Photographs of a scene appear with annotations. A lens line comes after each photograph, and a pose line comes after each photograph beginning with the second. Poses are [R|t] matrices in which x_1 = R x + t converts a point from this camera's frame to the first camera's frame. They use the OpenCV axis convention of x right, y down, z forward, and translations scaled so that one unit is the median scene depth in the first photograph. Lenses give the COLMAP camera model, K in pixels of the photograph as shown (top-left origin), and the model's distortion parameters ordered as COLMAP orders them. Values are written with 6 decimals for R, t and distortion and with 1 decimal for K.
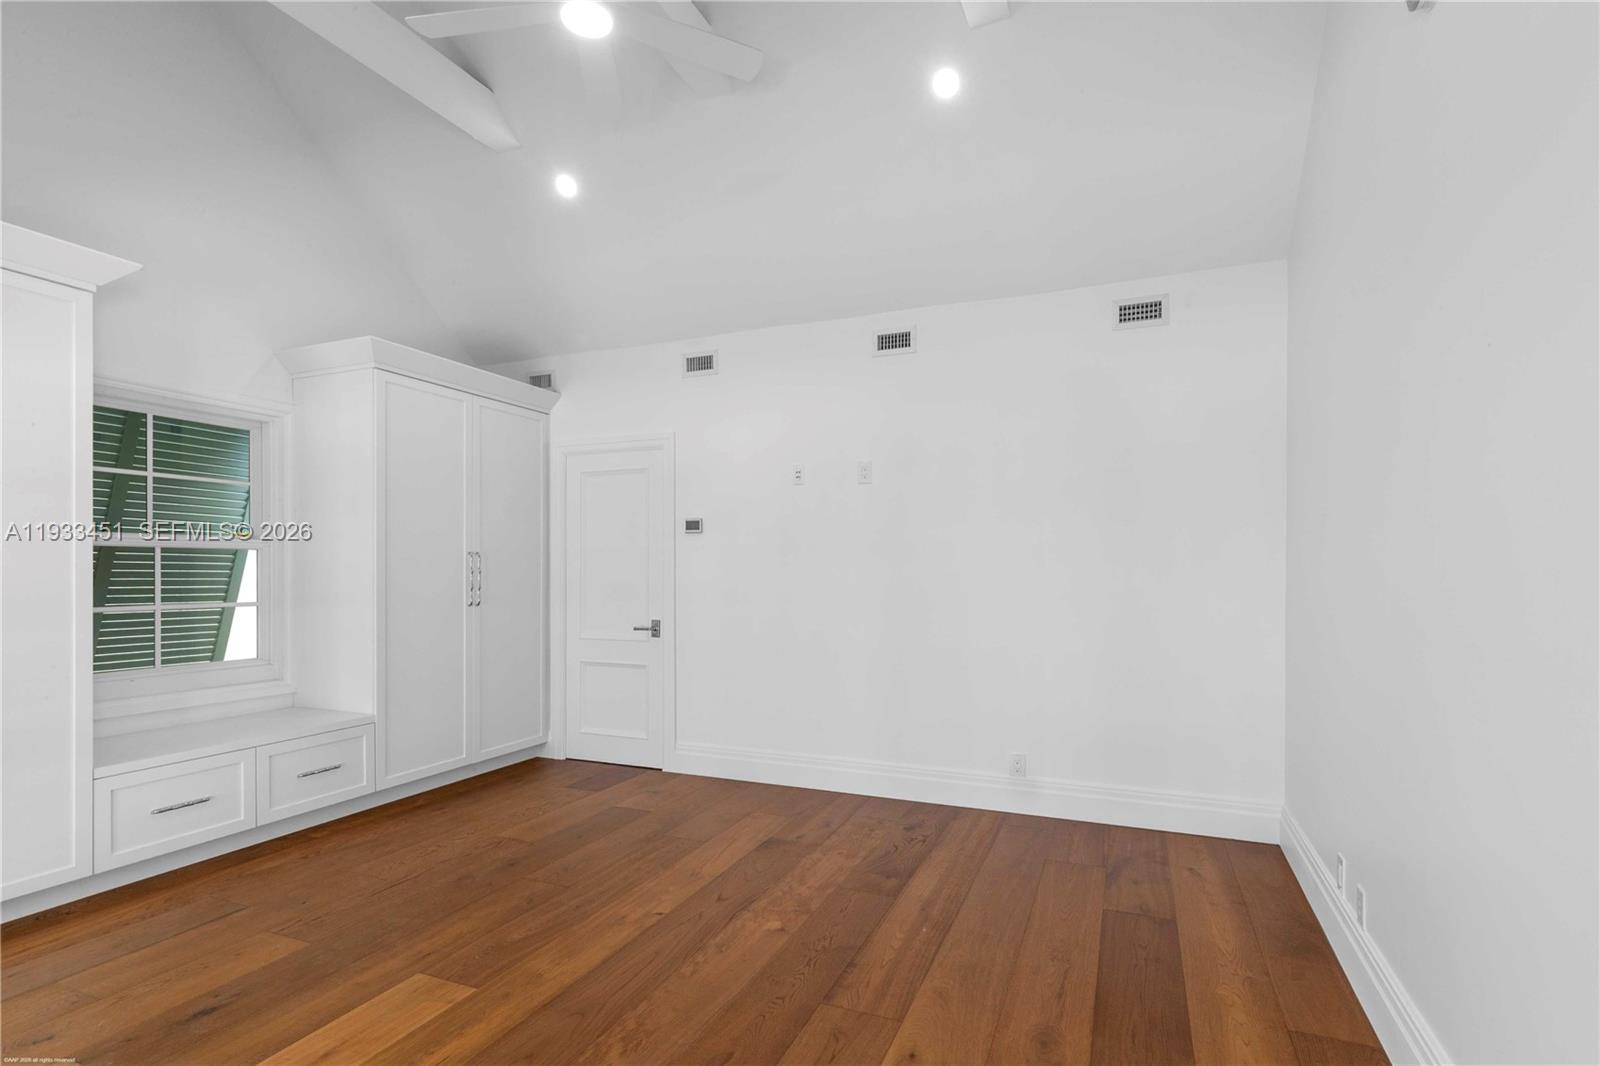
lens RADIAL K [[762.2, 0, 826.2], [0, 762.2, 568.5], [0, 0, 1]] dist [-0.000410, -0.000326]
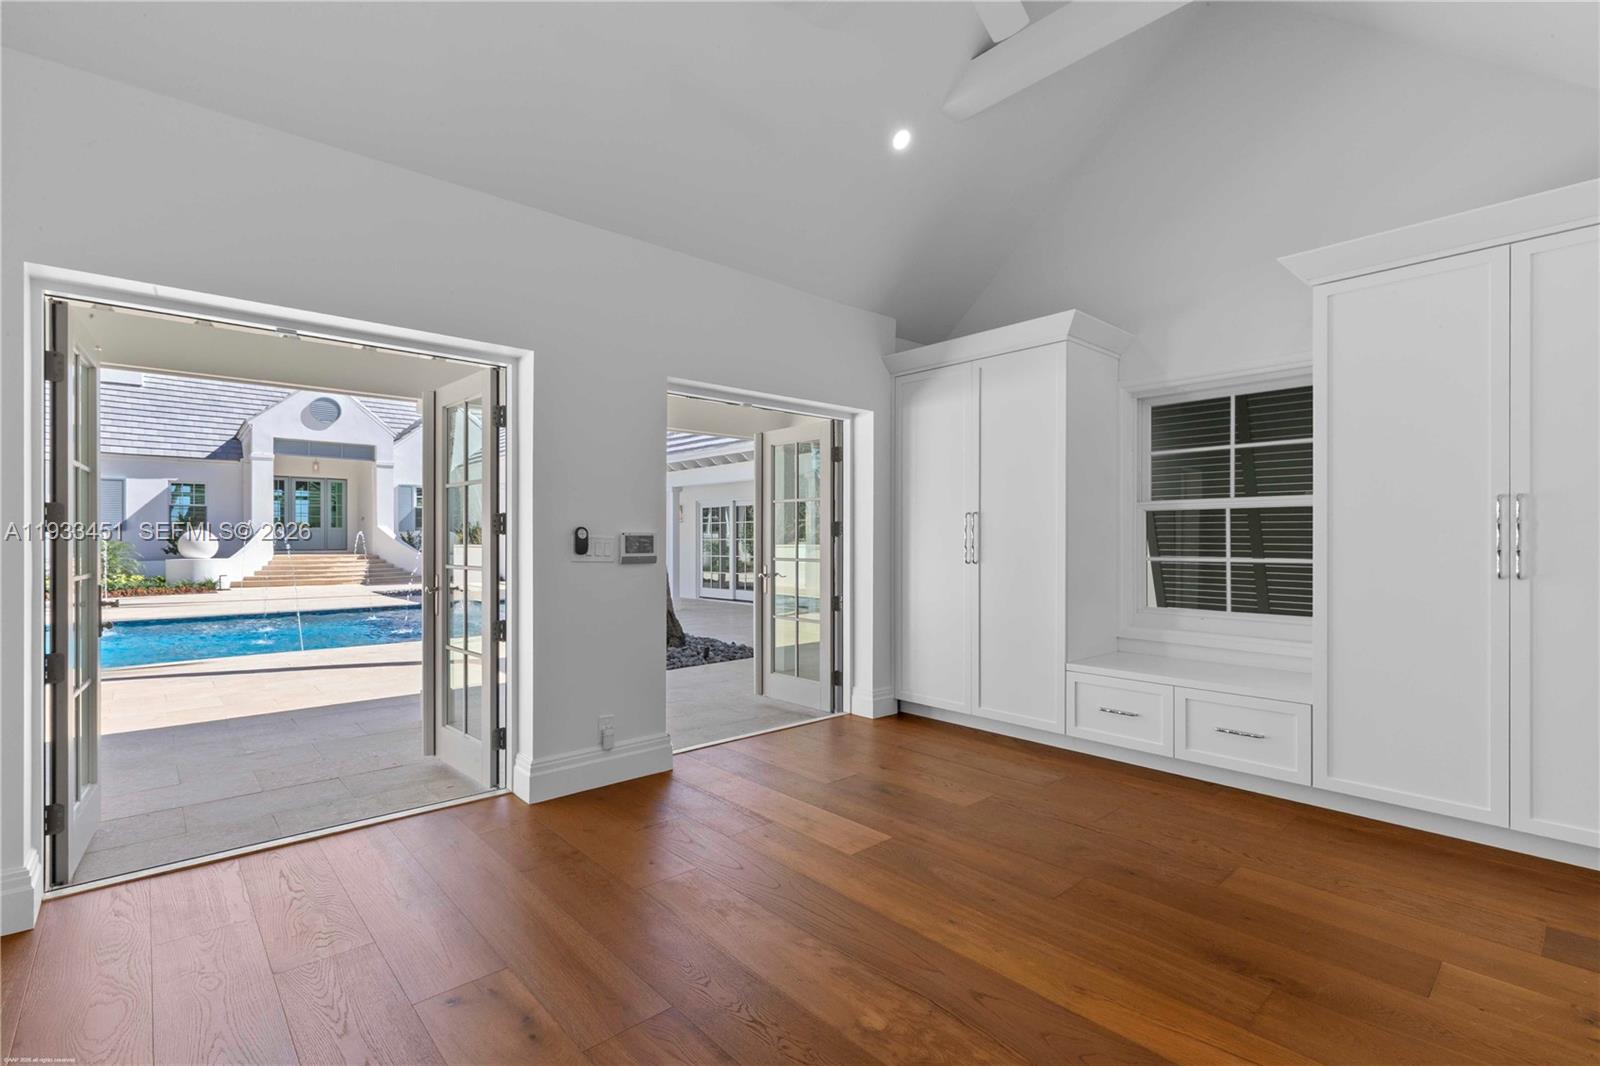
lens RADIAL K [[726.8, 0, 804.1], [0, 726.8, 537.0], [0, 0, 1]] dist [0.005483, -0.000901]
pose [[-0.433875, -0.003552, -0.900966, 0.460292], [0.001614, 0.999988, -0.004720, 0.021482], [0.900971, -0.003502, -0.433864, 1.008785]]
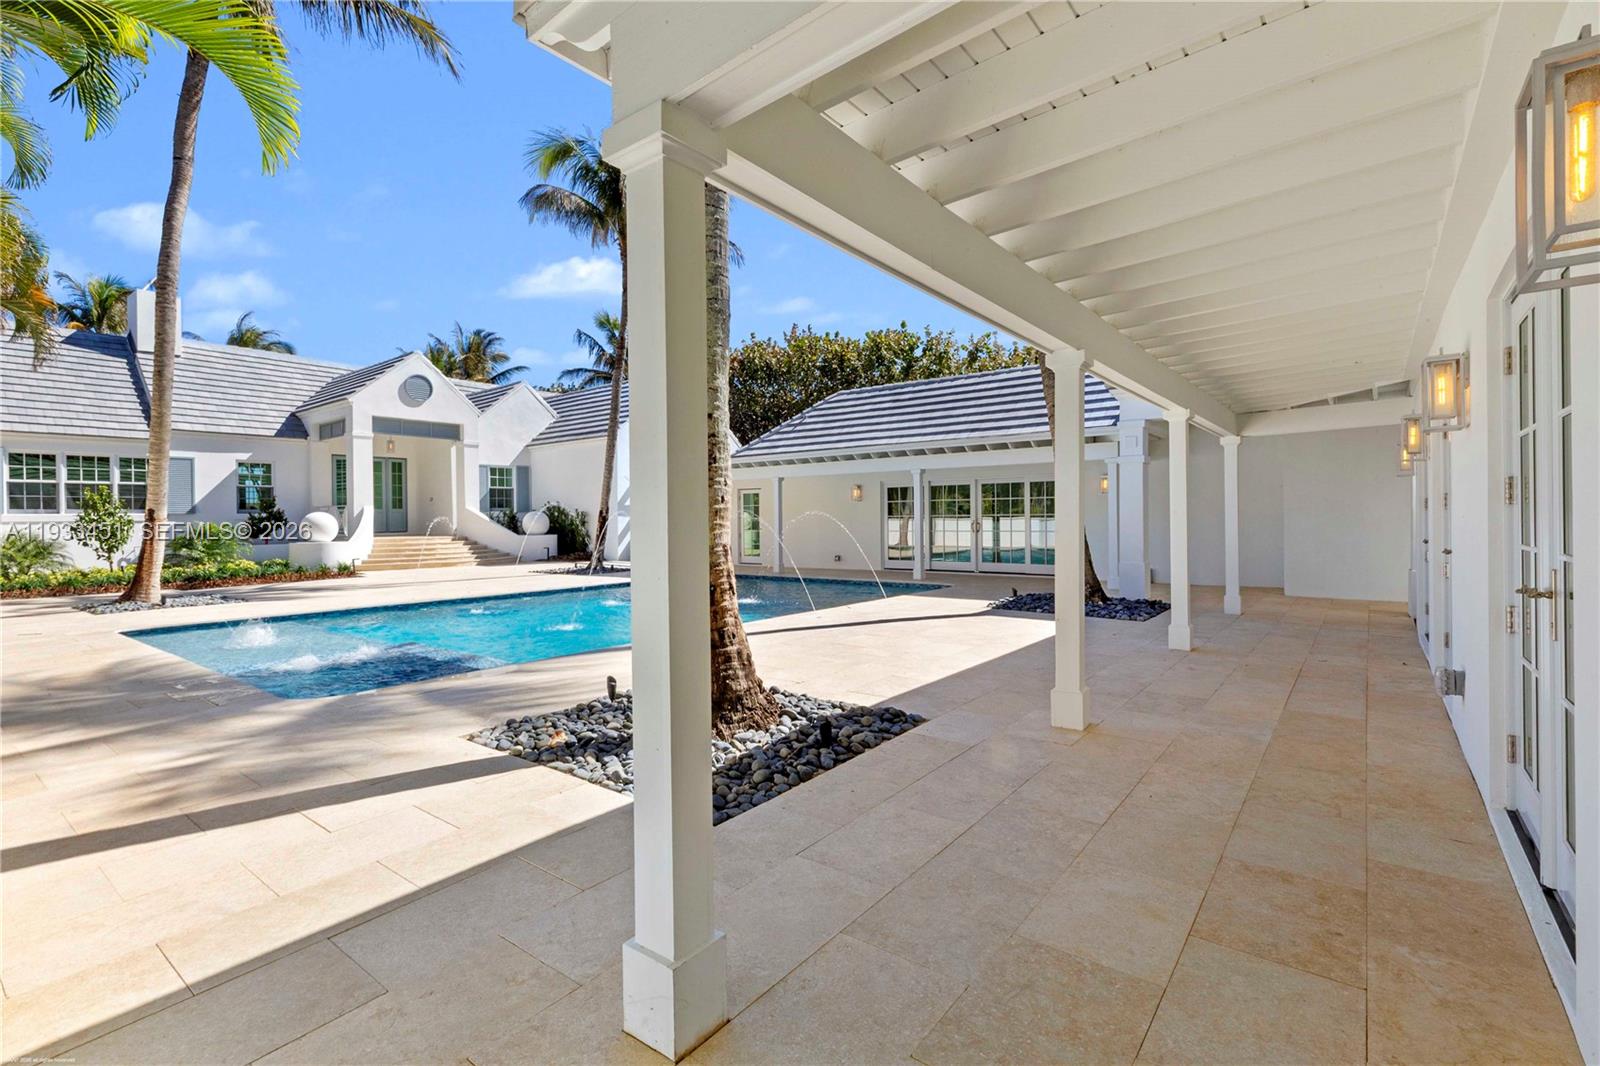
lens RADIAL K [[721.5, 0, 798.7], [0, 721.5, 517.3], [0, 0, 1]] dist [0.003604, 0.000159]
pose [[-0.273062, 0.003604, -0.961990, 1.603836], [0.011250, 0.999937, 0.000553, 0.006996], [0.961931, -0.010671, -0.273085, -0.810014]]
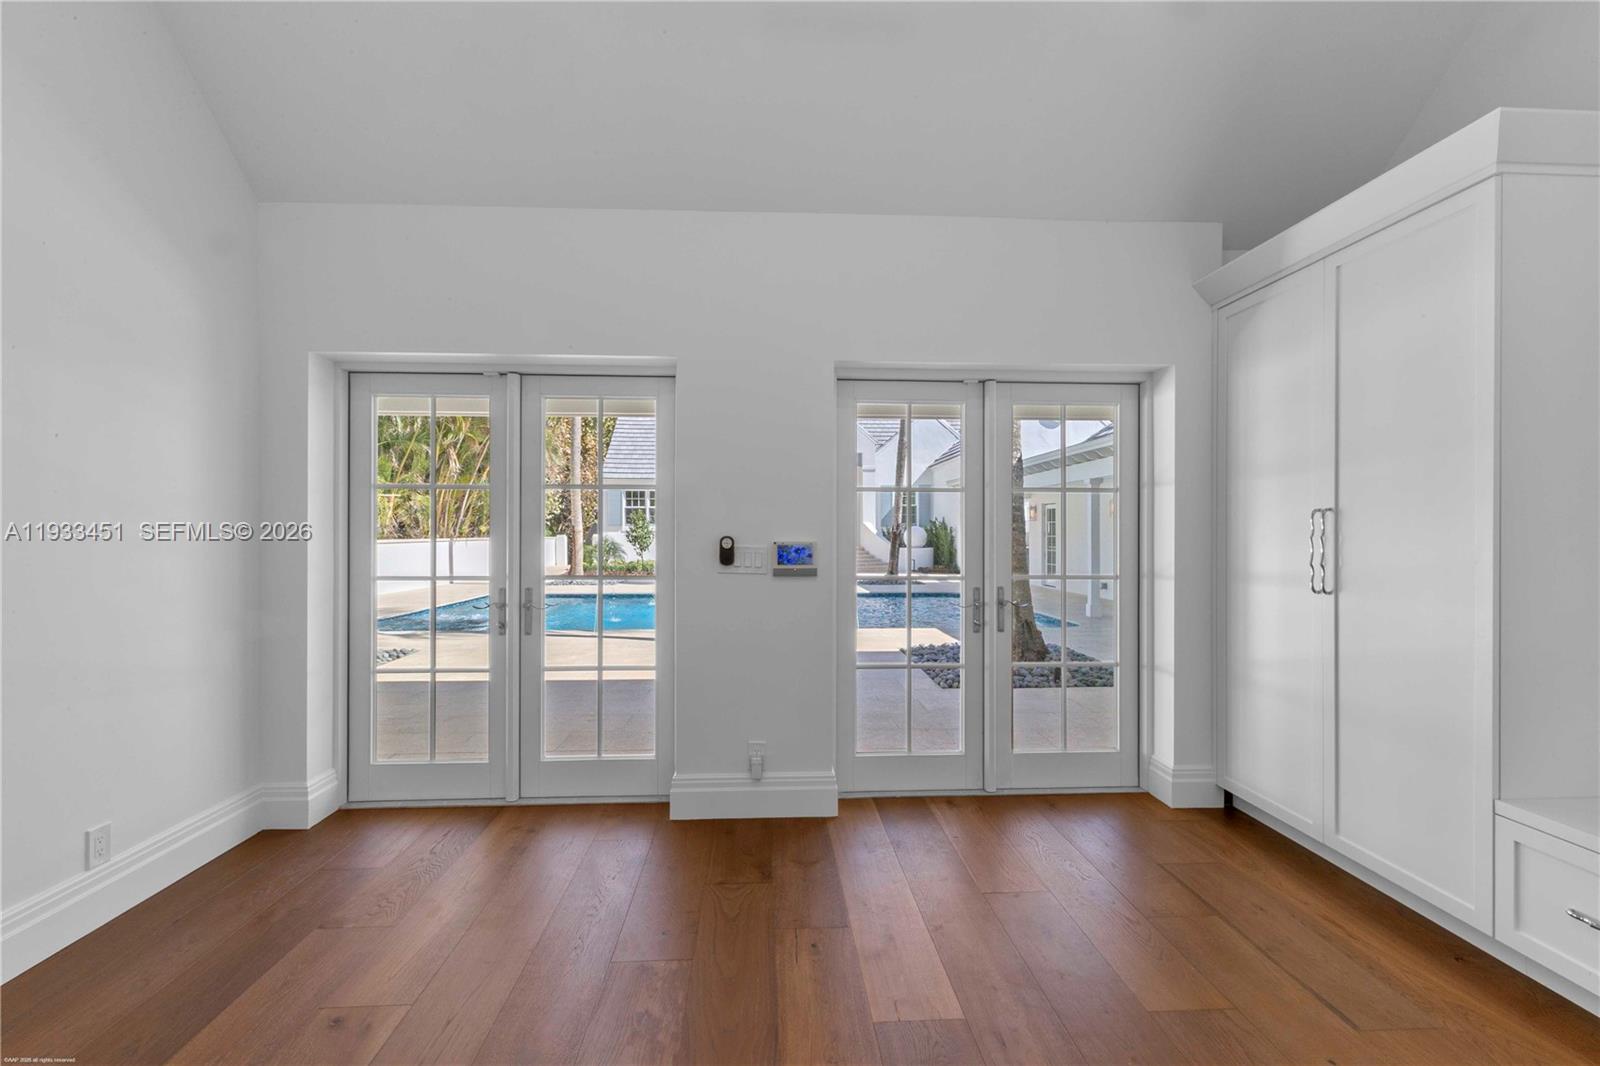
lens RADIAL K [[713.2, 0, 803.7], [0, 713.2, 532.2], [0, 0, 1]] dist [0.001419, -0.000529]
pose [[-0.902560, -0.002119, -0.430558, -0.026153], [-0.001744, 0.999998, -0.001265, -0.002458], [0.430560, -0.000391, -0.902562, 1.176434]]
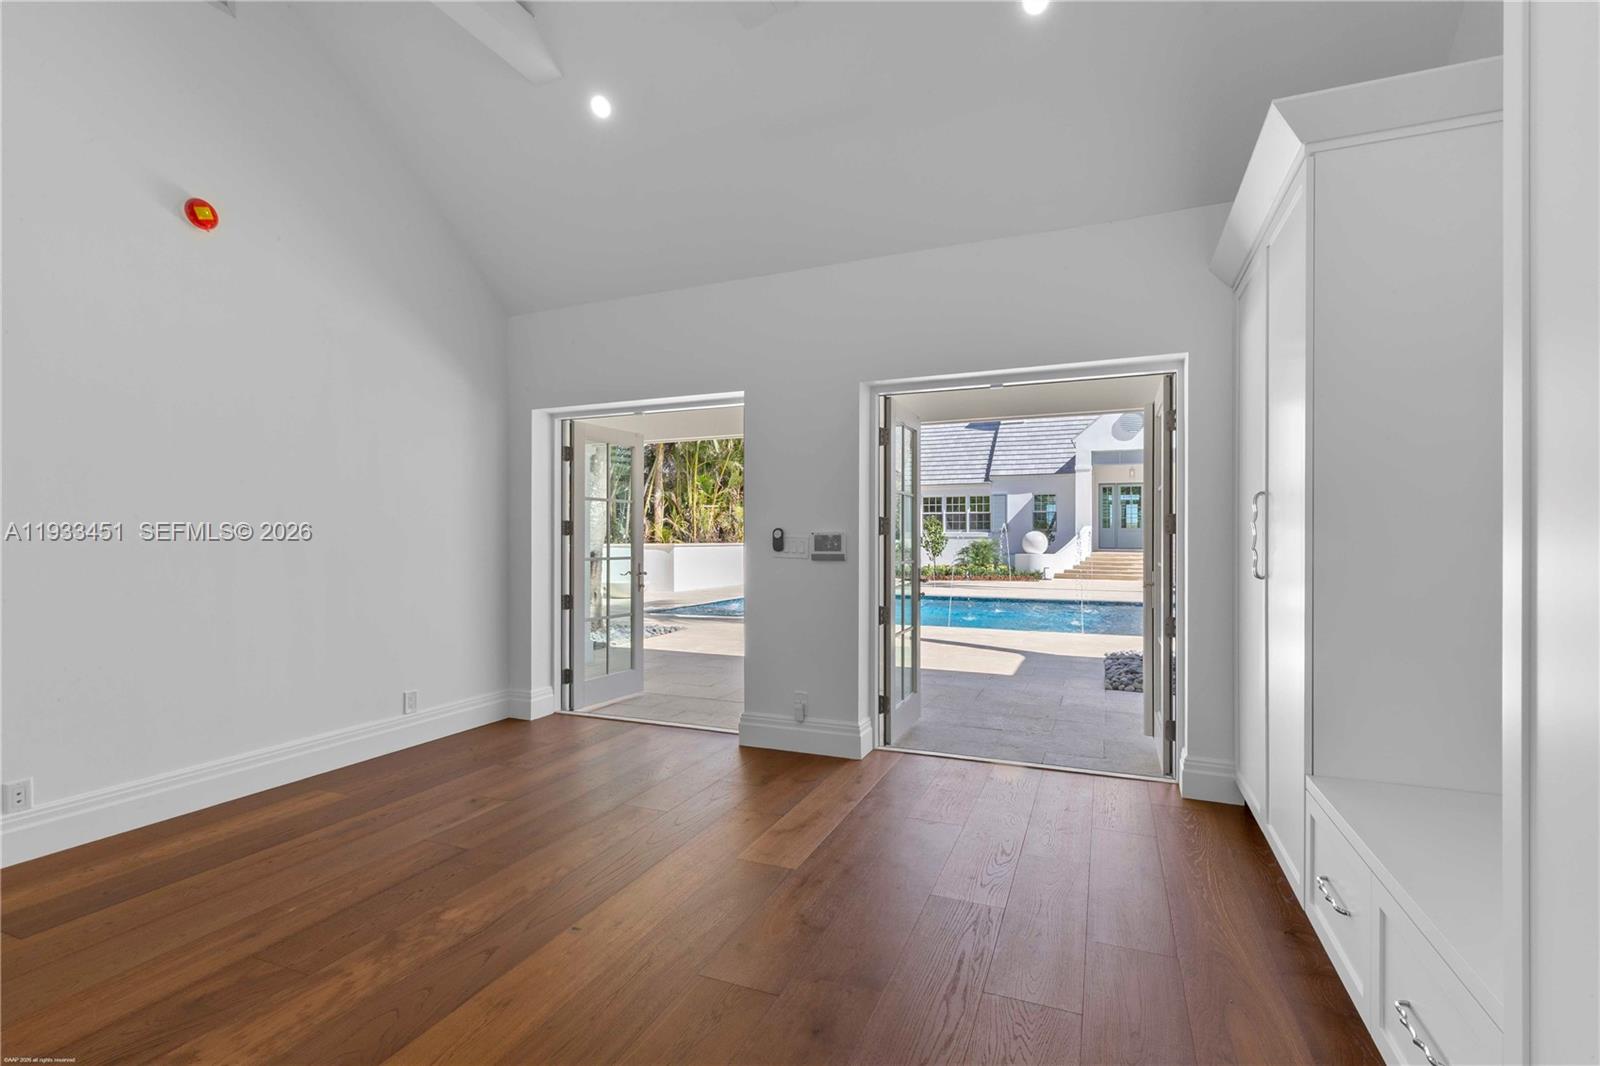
lens RADIAL K [[730.7, 0, 807.8], [0, 730.7, 542.3], [0, 0, 1]] dist [0.002365, 0.000271]
pose [[-0.999994, -0.000866, 0.003478, -0.402041], [-0.000857, 0.999996, 0.002834, 0.022456], [-0.003481, 0.002831, -0.999990, 1.520327]]
